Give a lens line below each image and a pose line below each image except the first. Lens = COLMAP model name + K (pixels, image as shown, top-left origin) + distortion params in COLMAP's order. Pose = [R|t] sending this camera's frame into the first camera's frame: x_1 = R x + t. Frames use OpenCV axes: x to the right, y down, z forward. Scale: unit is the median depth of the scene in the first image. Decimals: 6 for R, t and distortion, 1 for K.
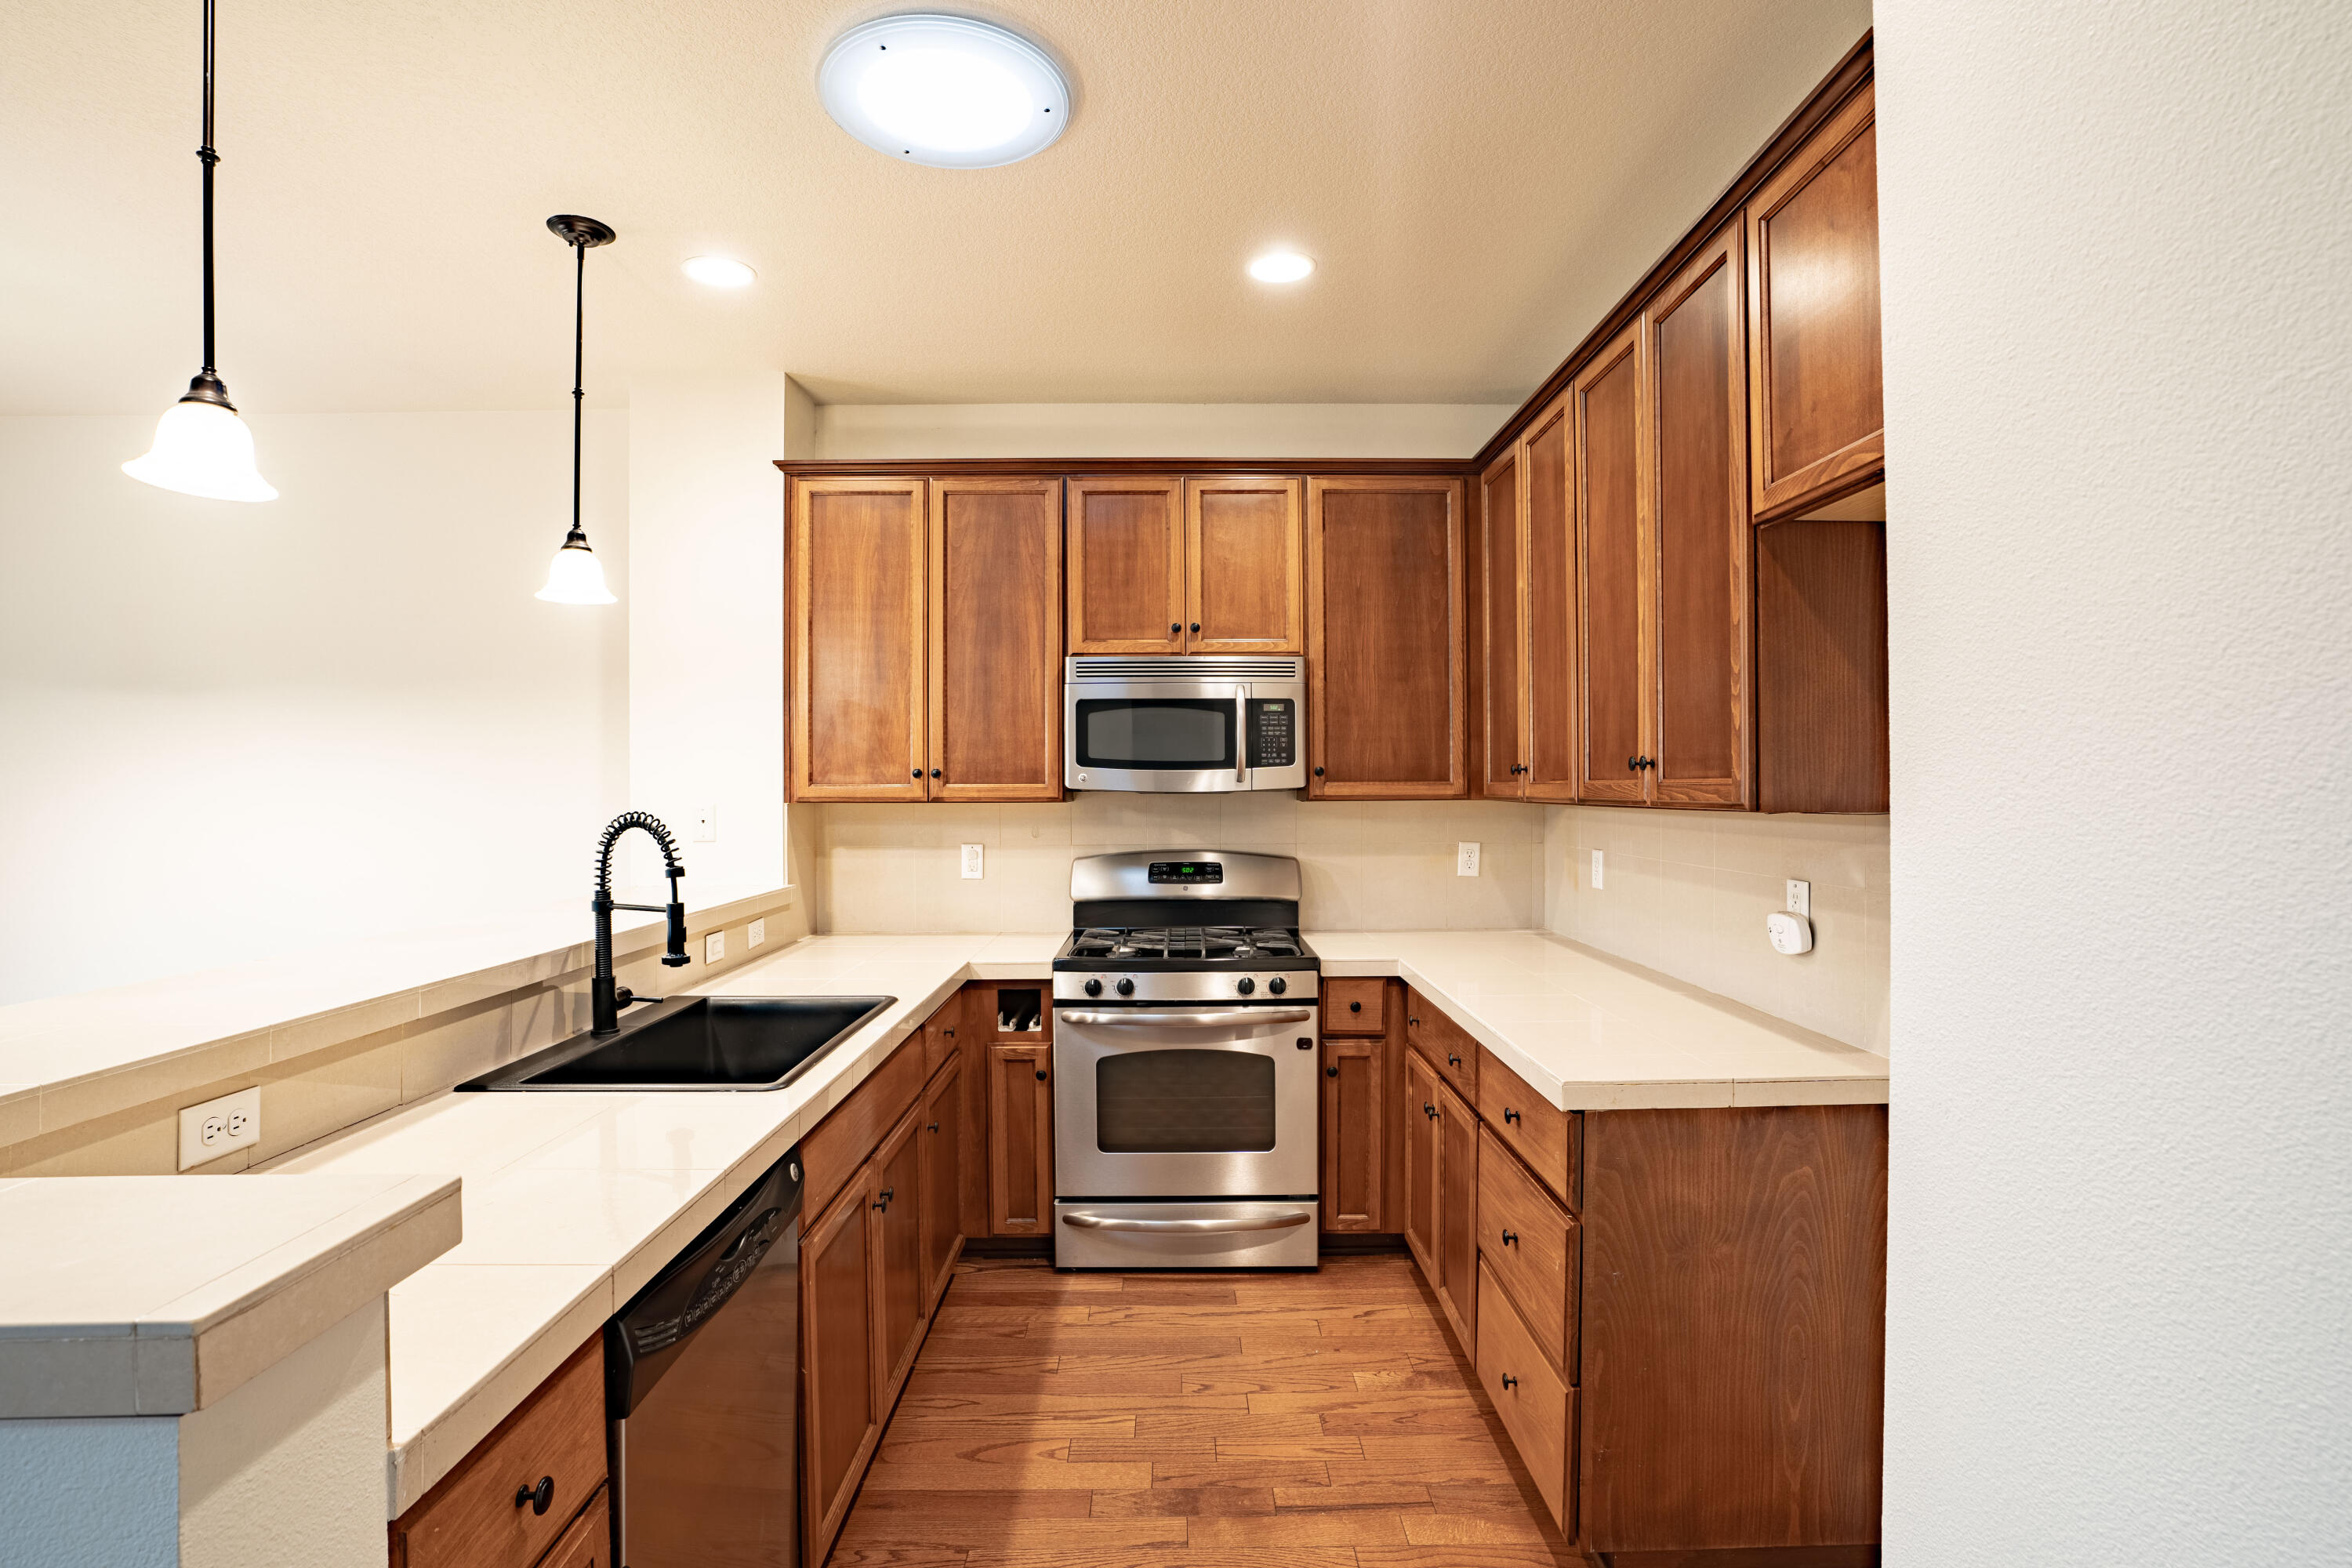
lens RADIAL K [[1118.7, 0, 1178.0], [0, 1118.7, 791.1], [0, 0, 1]] dist [-0.054591, 0.020744]
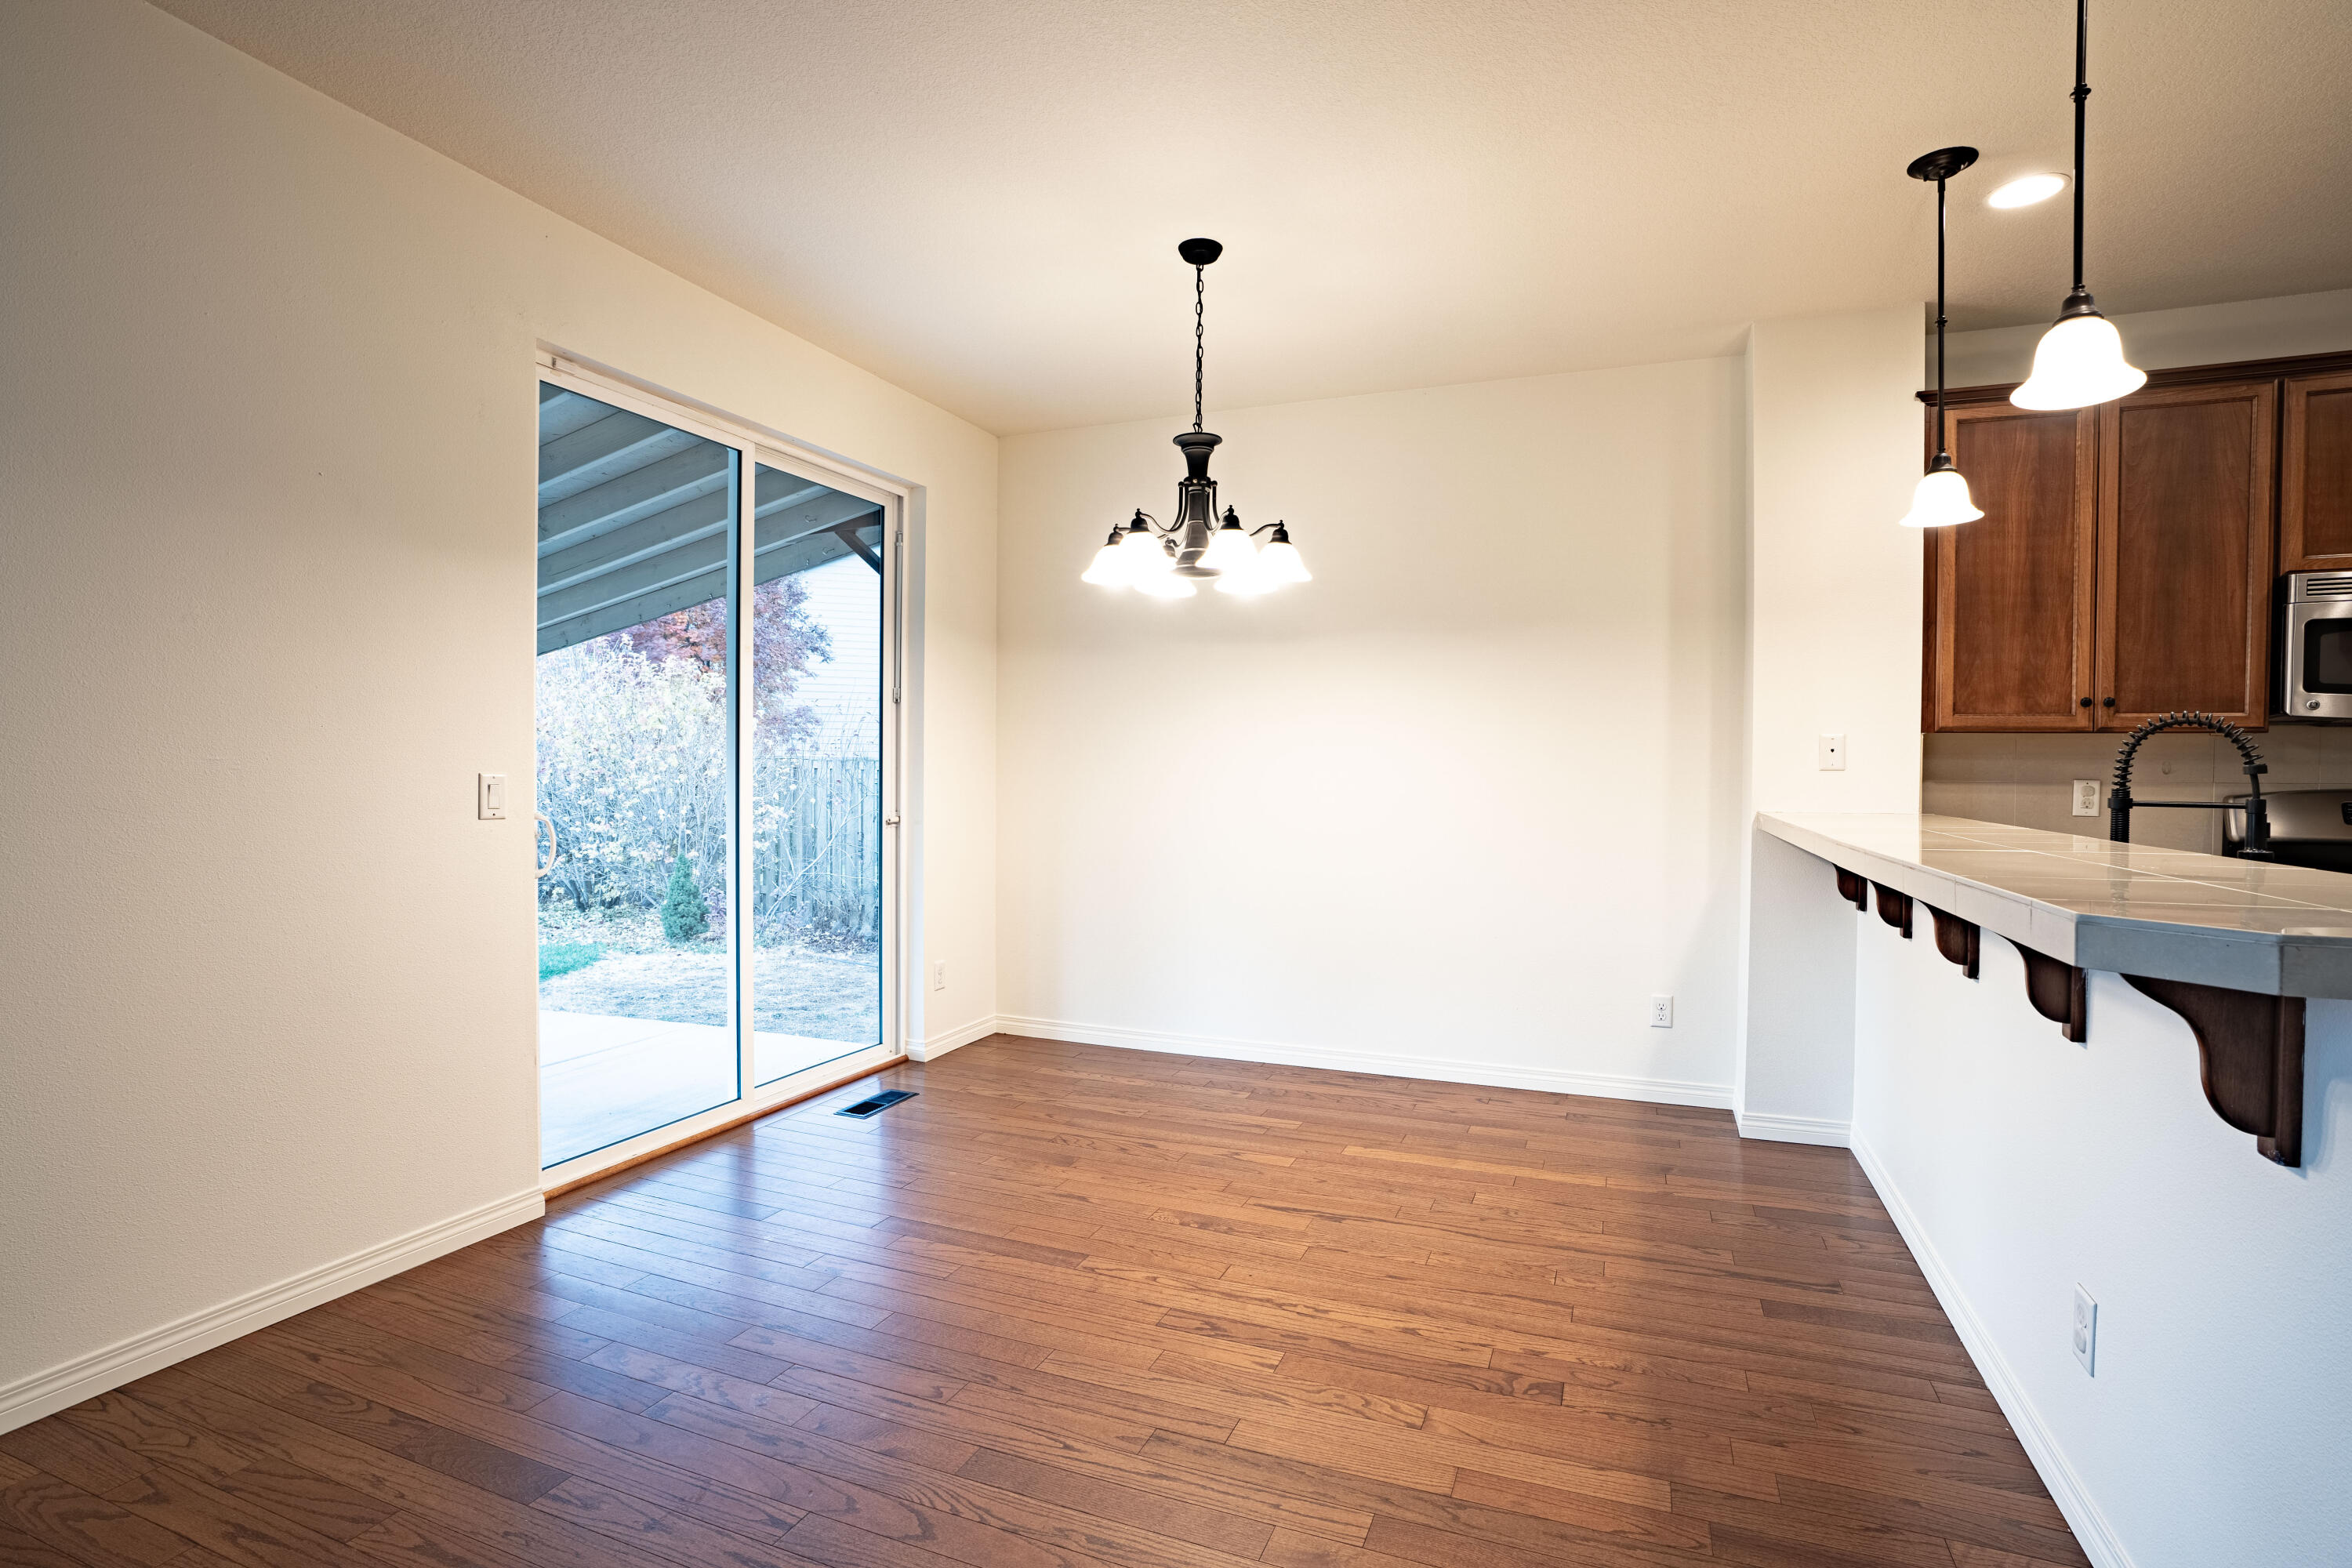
lens RADIAL K [[1118.7, 0, 1189.8], [0, 1118.7, 792.8], [0, 0, 1]] dist [-0.054591, 0.020744]
pose [[0.926033, 0.019076, -0.376961, -0.596128], [-0.012052, 0.999707, 0.020983, 0.052396], [0.377251, -0.014888, 0.925991, -0.171636]]
